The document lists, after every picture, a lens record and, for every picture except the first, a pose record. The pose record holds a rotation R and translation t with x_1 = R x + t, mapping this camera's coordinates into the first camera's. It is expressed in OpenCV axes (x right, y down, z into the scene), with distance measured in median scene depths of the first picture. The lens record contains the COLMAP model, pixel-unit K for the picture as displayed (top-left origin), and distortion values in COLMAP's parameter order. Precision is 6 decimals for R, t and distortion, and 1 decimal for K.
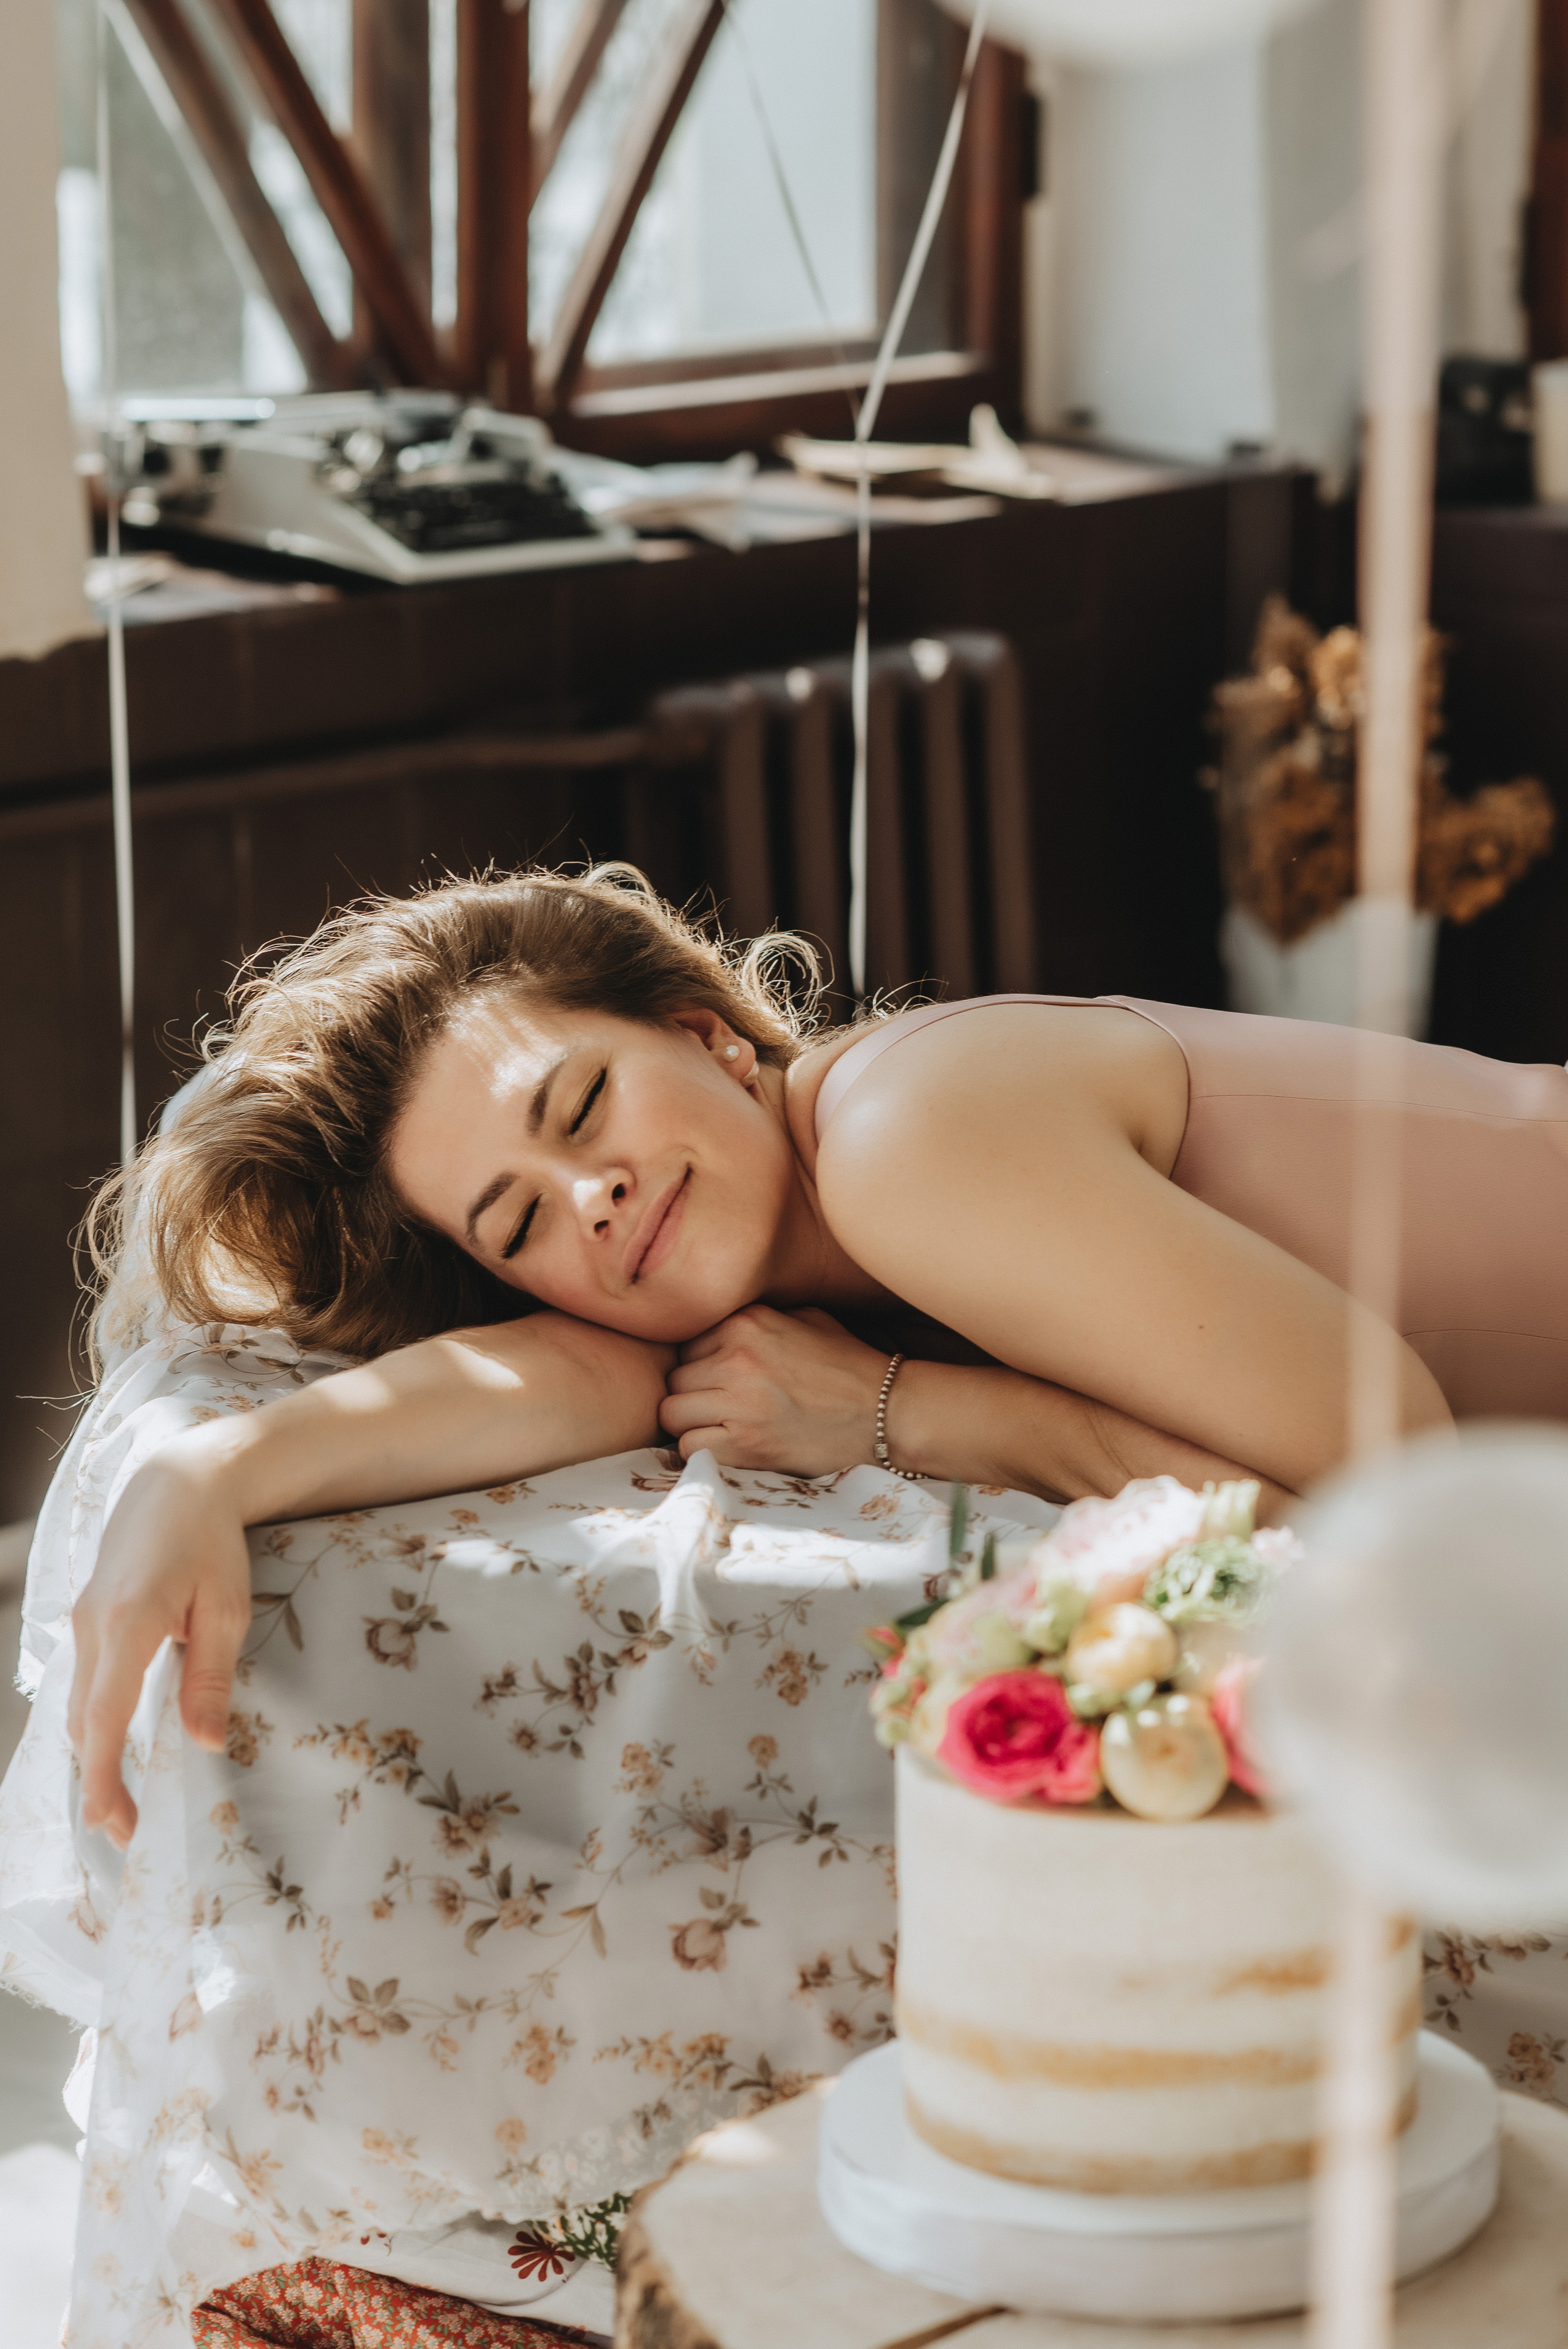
lens RADIAL K [[5665.2, 0, 838.2], [0, 5665.2, 1174.4], [0, 0, 1]] dist [-0.085035, -0.634875]
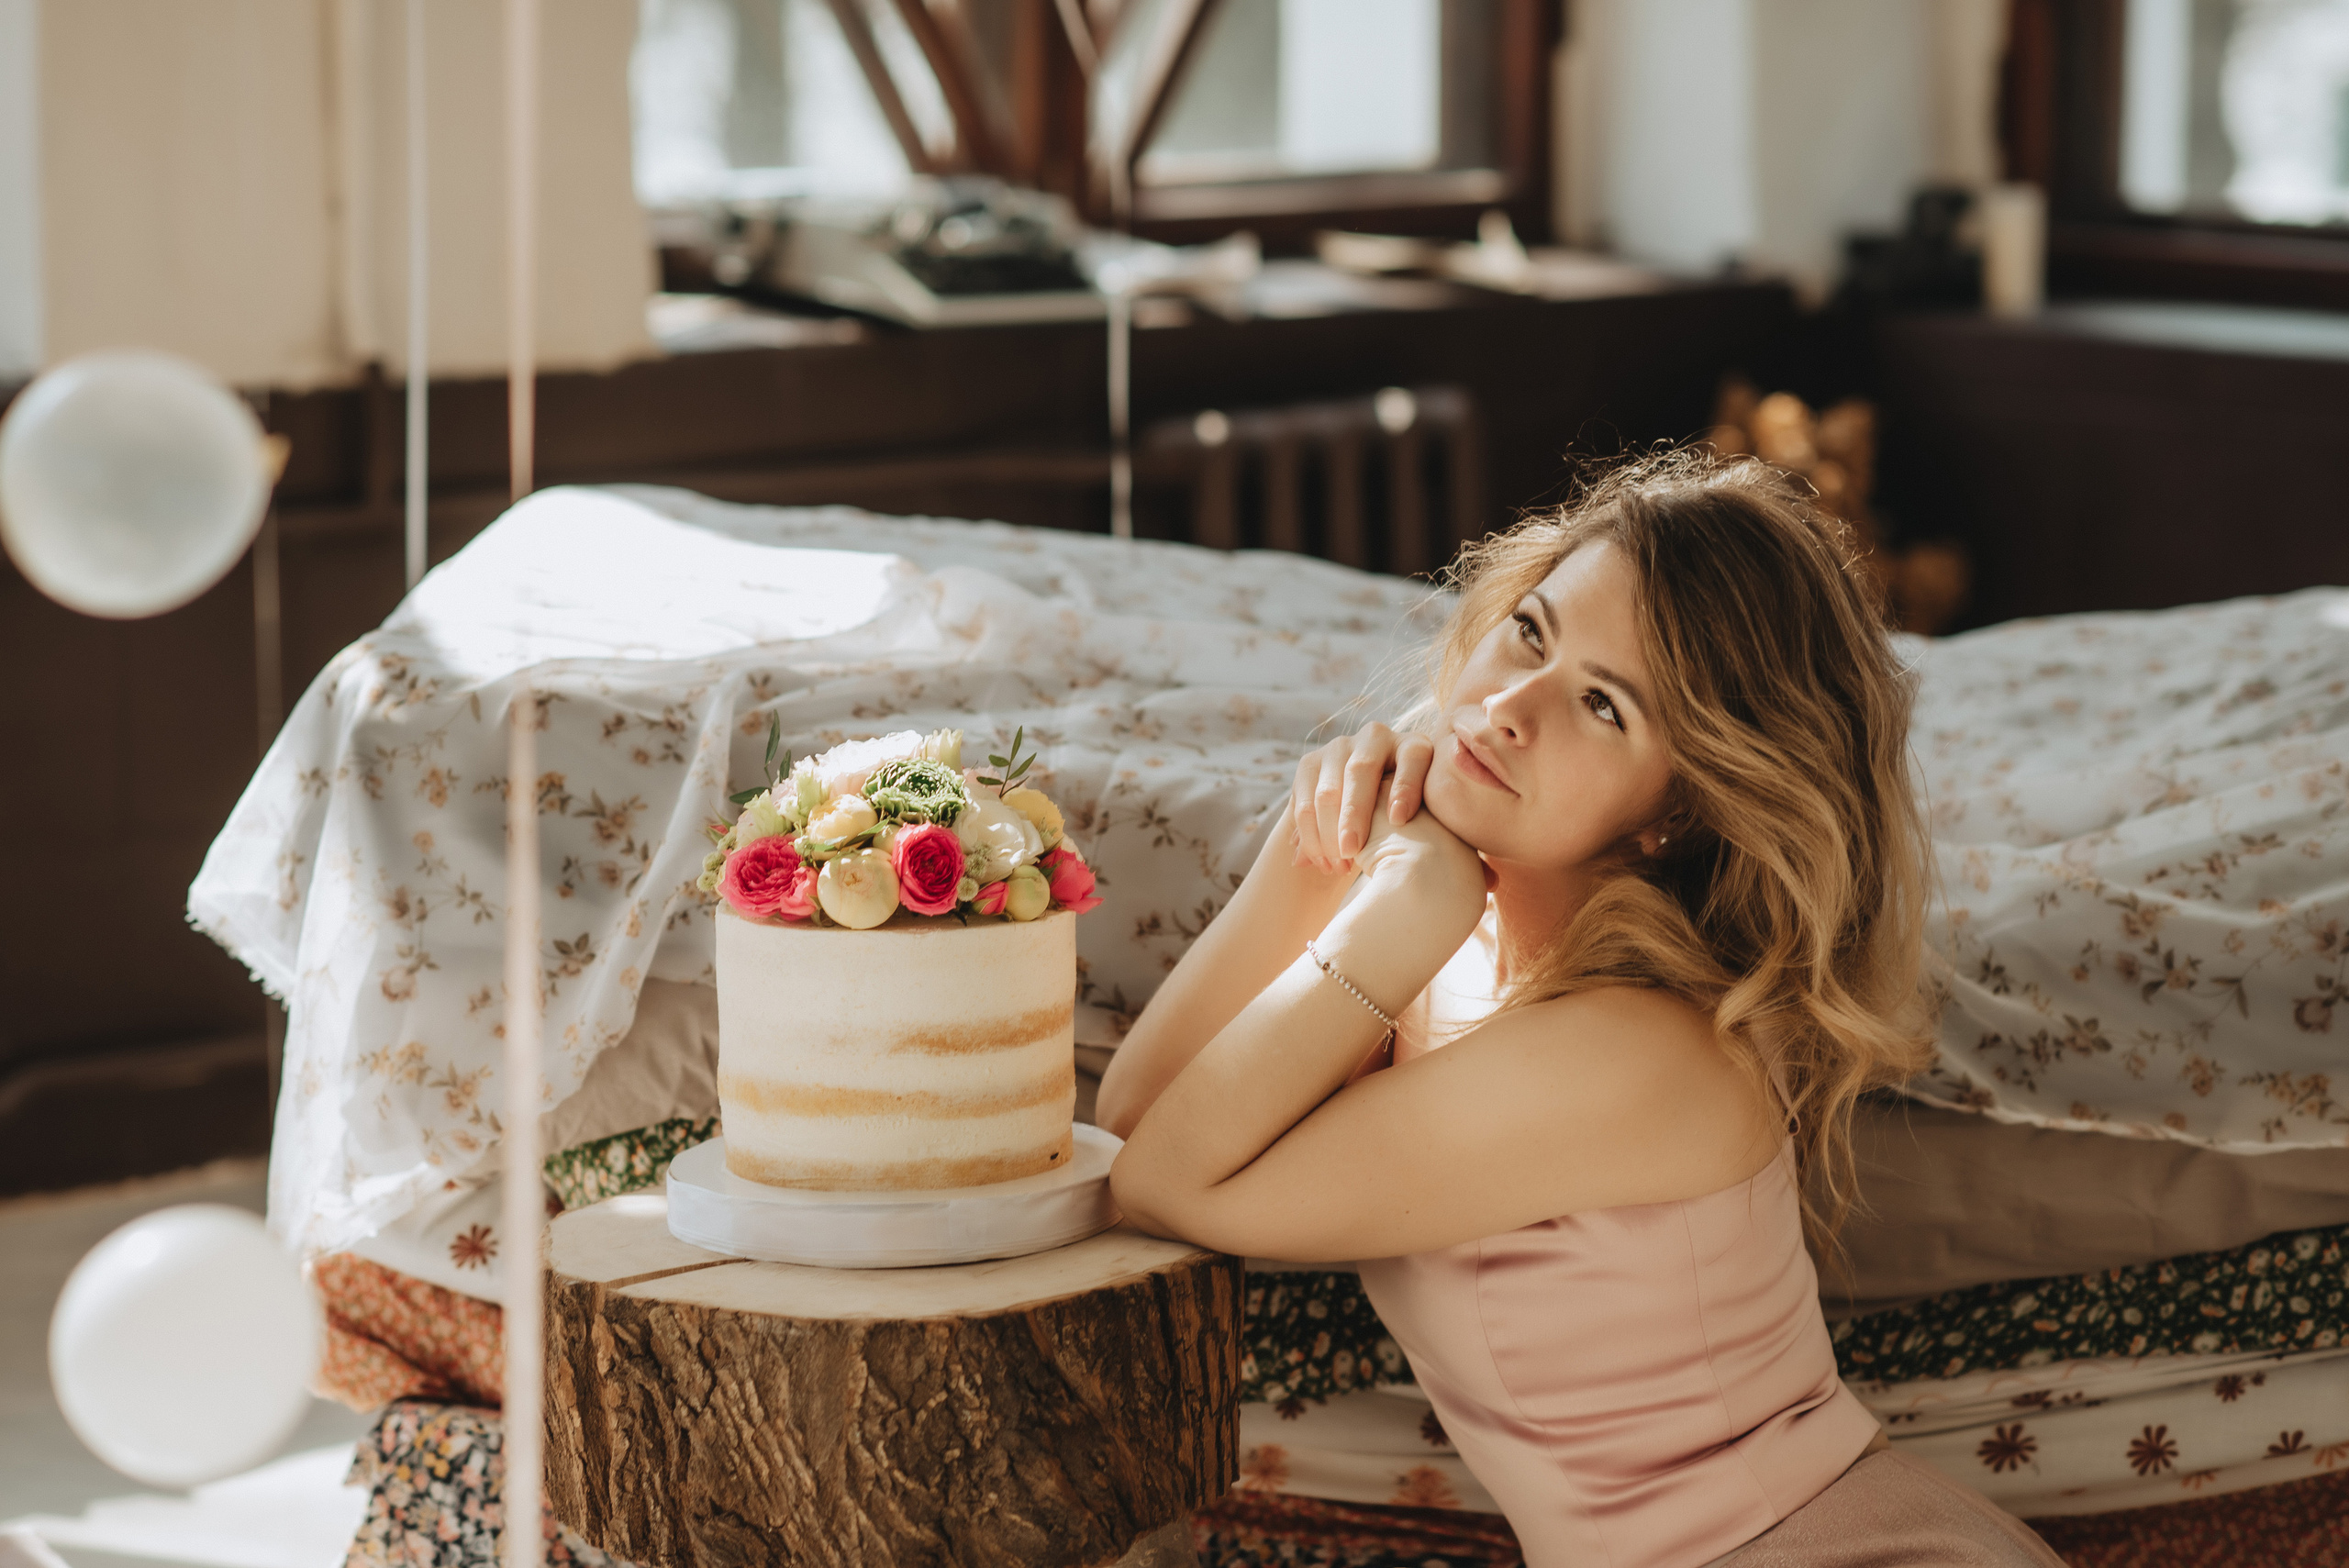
lens RADIAL K [[5665.8, 0, 1174.5], [0, 5665.8, 784.0], [0, 0, 1]] dist [-0.085035, -0.634875]
pose [[0.991189, 0.023548, -0.130343, 0.135854], [-0.031777, 0.997606, -0.061417, 0.066623], [0.128584, 0.065017, 0.989565, -0.194582]]
